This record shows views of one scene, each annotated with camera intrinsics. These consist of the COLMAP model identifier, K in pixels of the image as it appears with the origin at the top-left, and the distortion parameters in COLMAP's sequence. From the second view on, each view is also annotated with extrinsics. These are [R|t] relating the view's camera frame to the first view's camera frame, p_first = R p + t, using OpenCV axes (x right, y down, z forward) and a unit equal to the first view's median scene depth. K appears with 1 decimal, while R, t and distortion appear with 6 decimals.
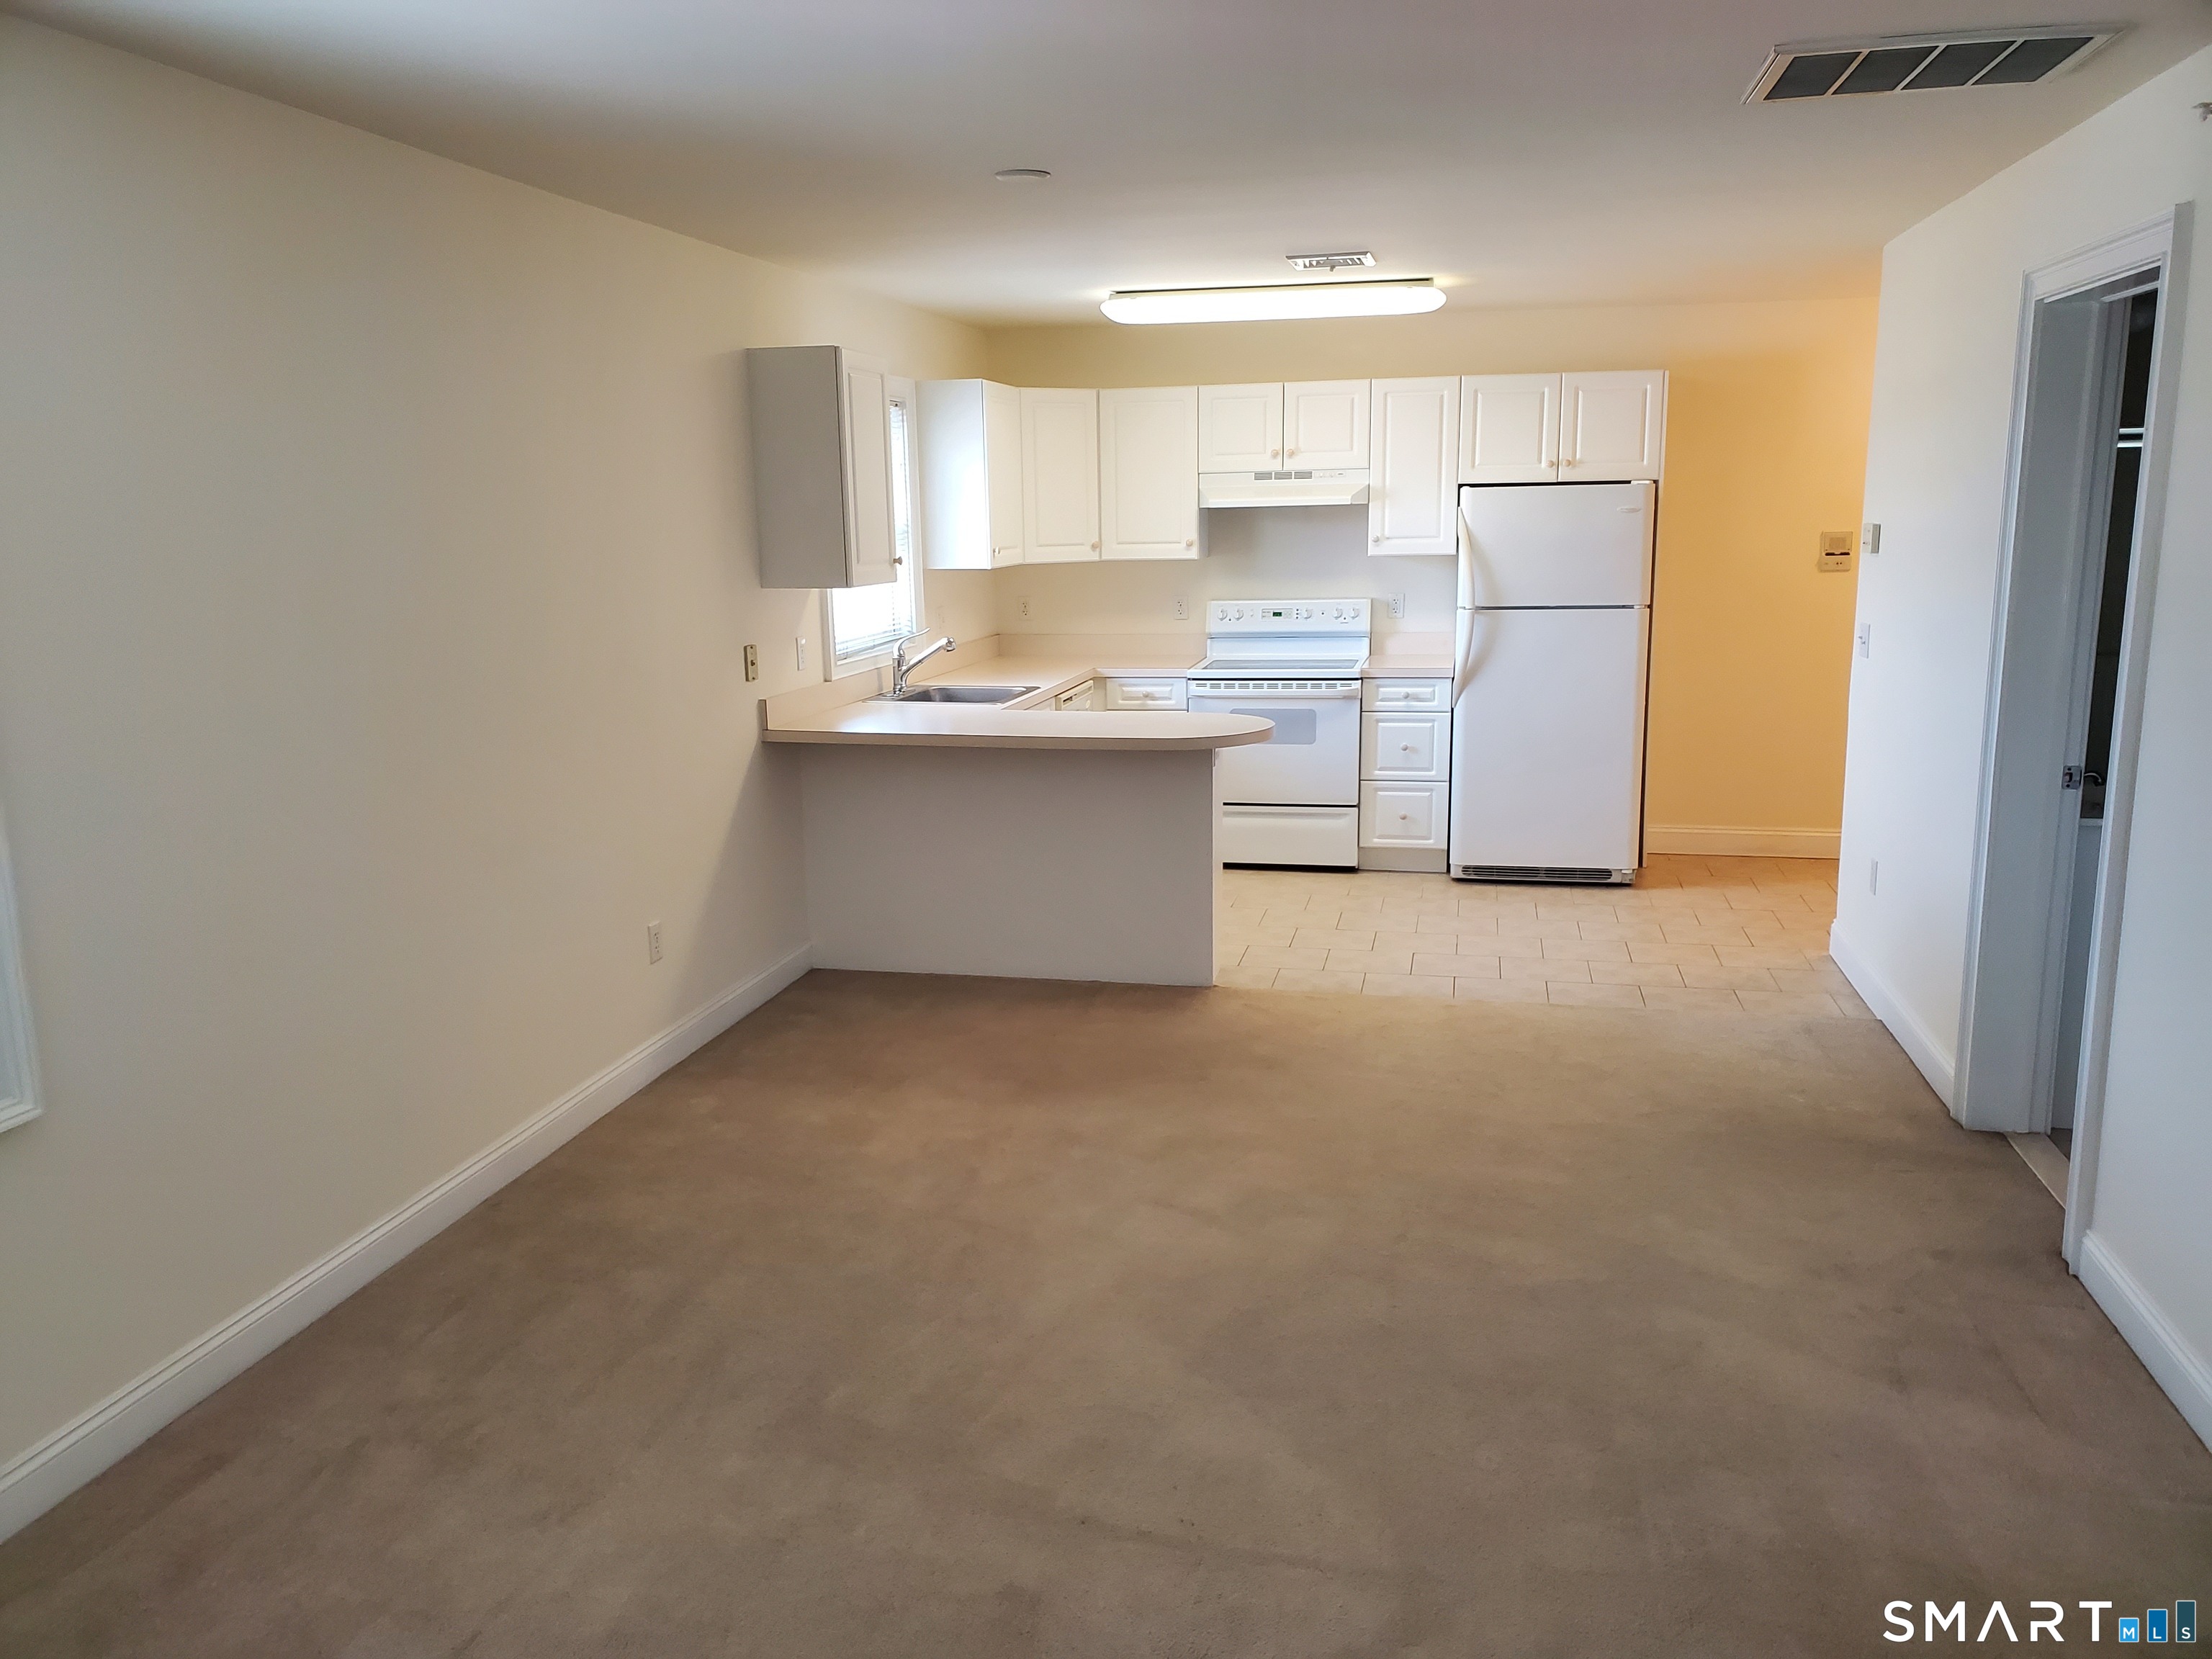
lens RADIAL K [[1663.4, 0, 1106.0], [0, 1663.4, 829.5], [0, 0, 1]] dist [0.110243, -0.000369]
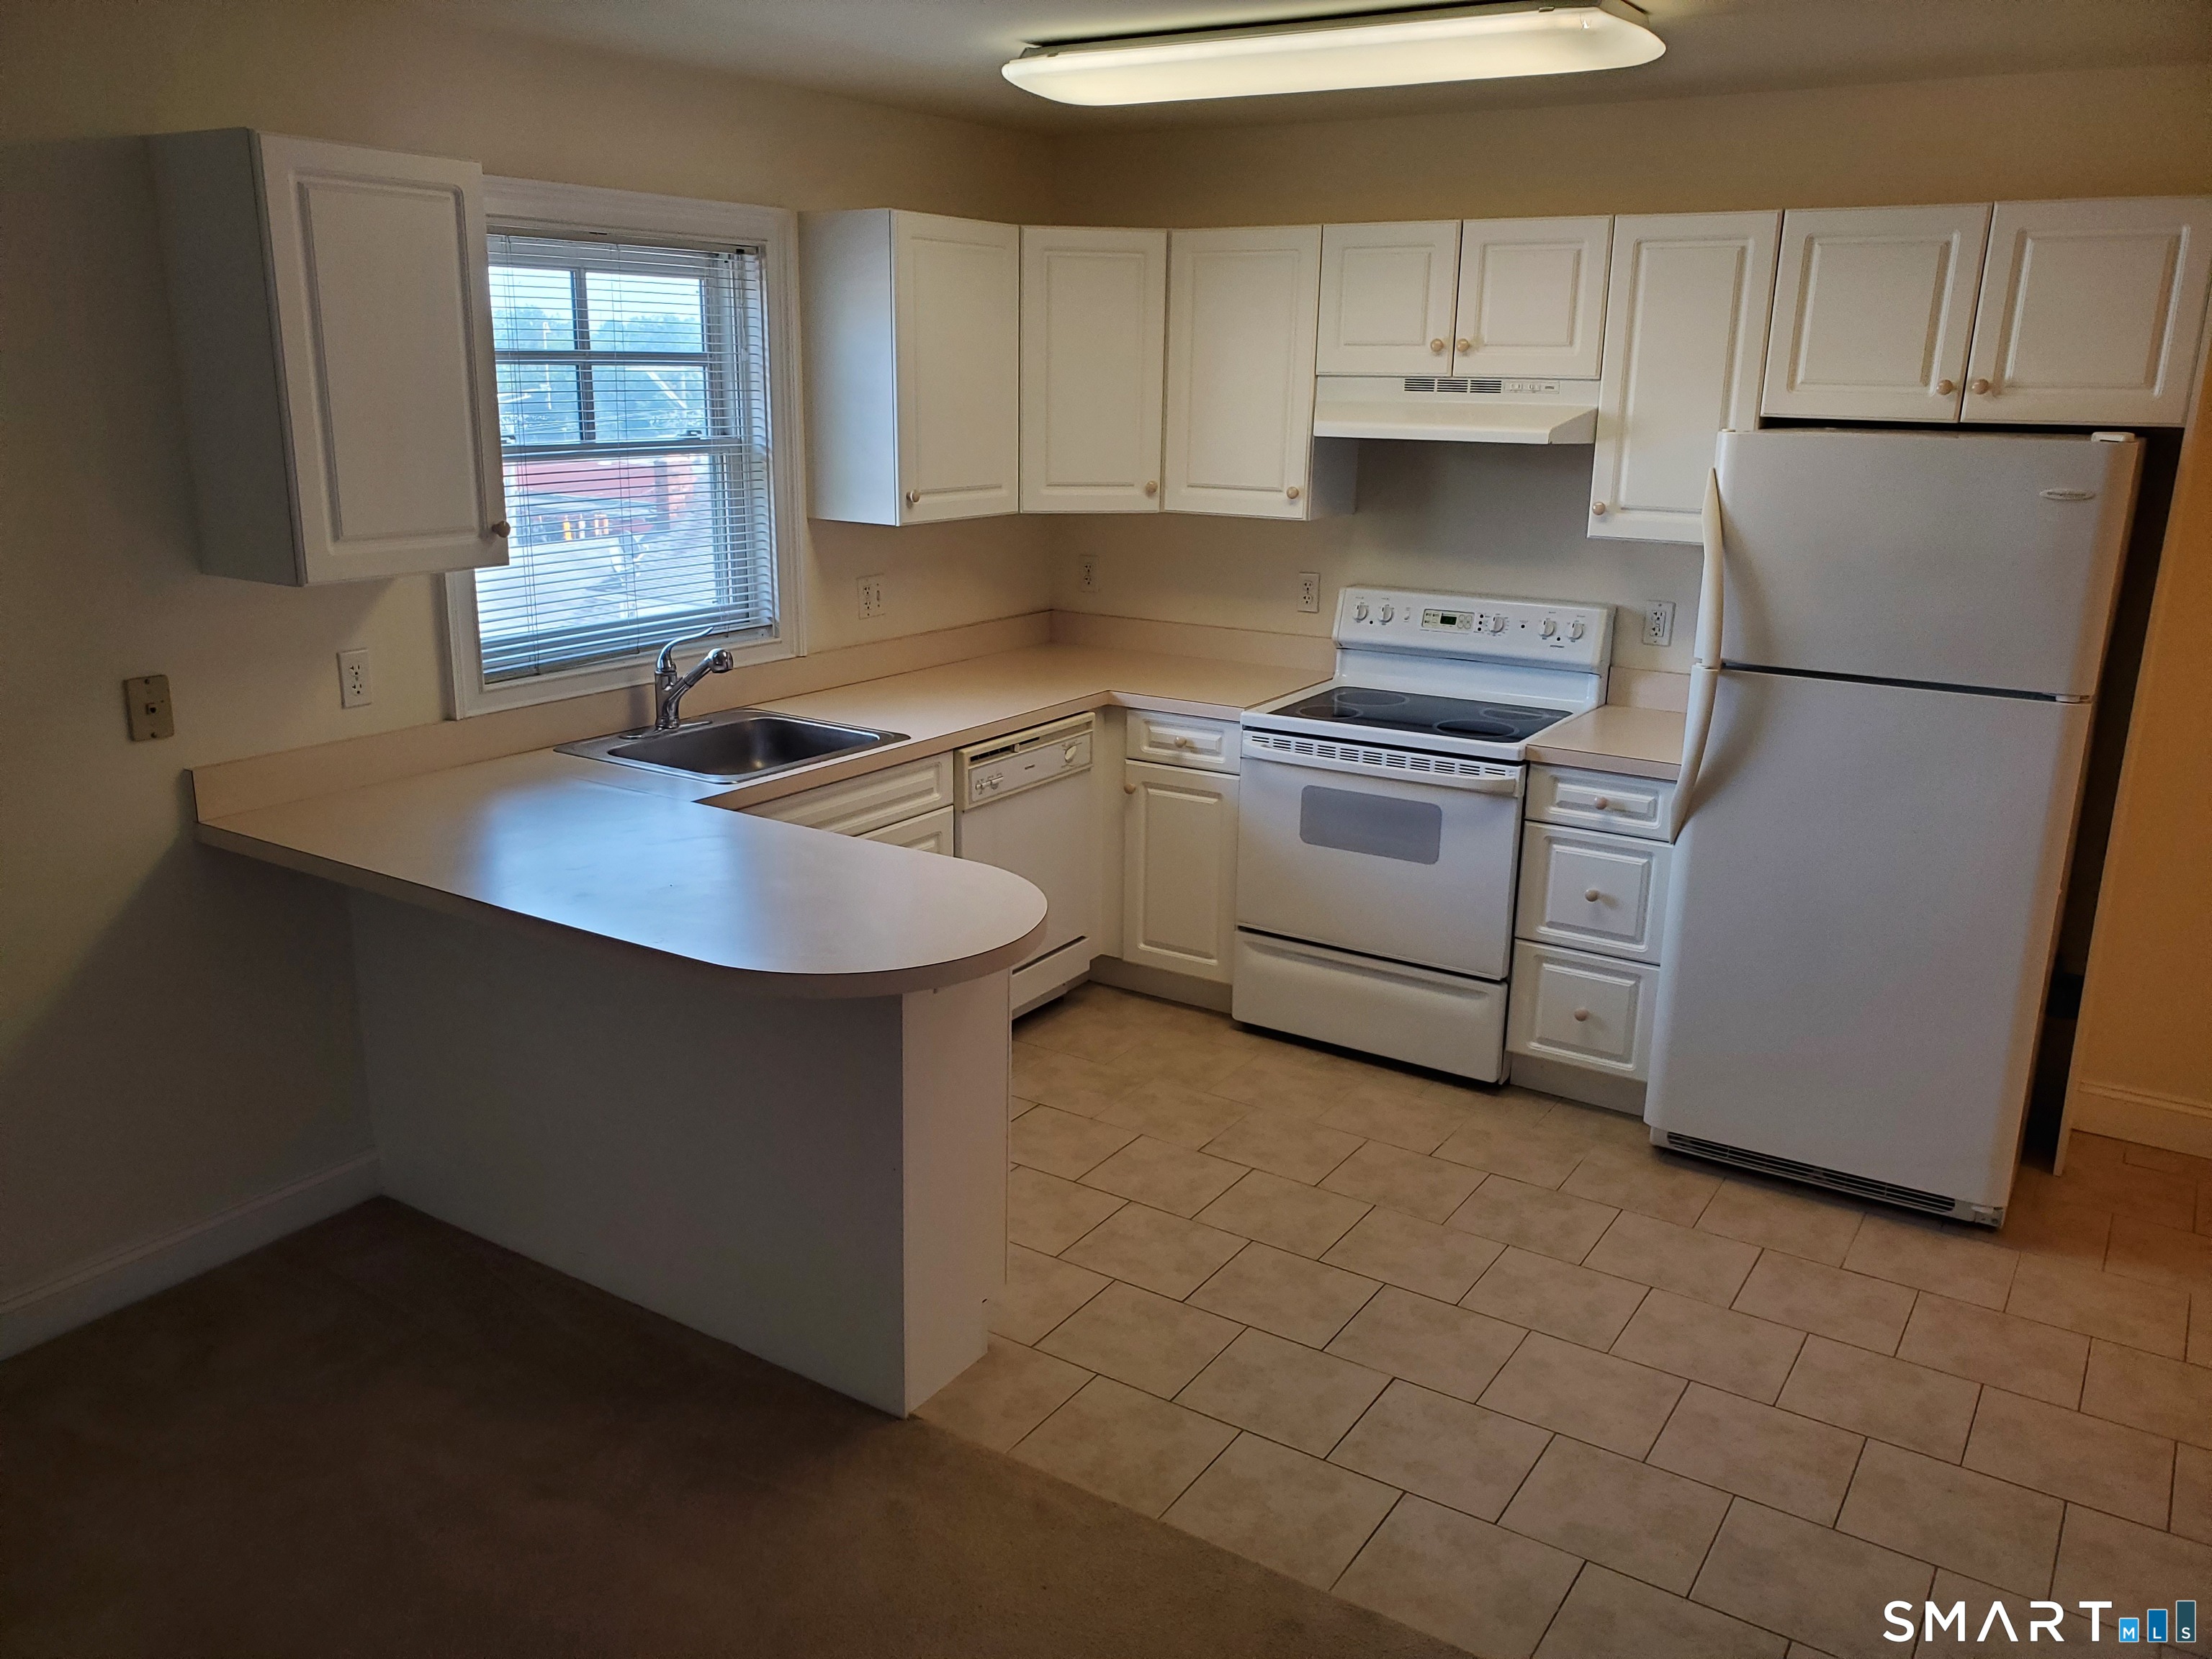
lens RADIAL K [[1696.4, 0, 1106.0], [0, 1696.4, 829.5], [0, 0, 1]] dist [0.011915, -0.000865]
pose [[0.936868, 0.121739, -0.327807, 0.205681], [-0.097064, 0.991139, 0.090676, -0.103821], [0.335941, -0.053133, 0.940383, 0.413184]]
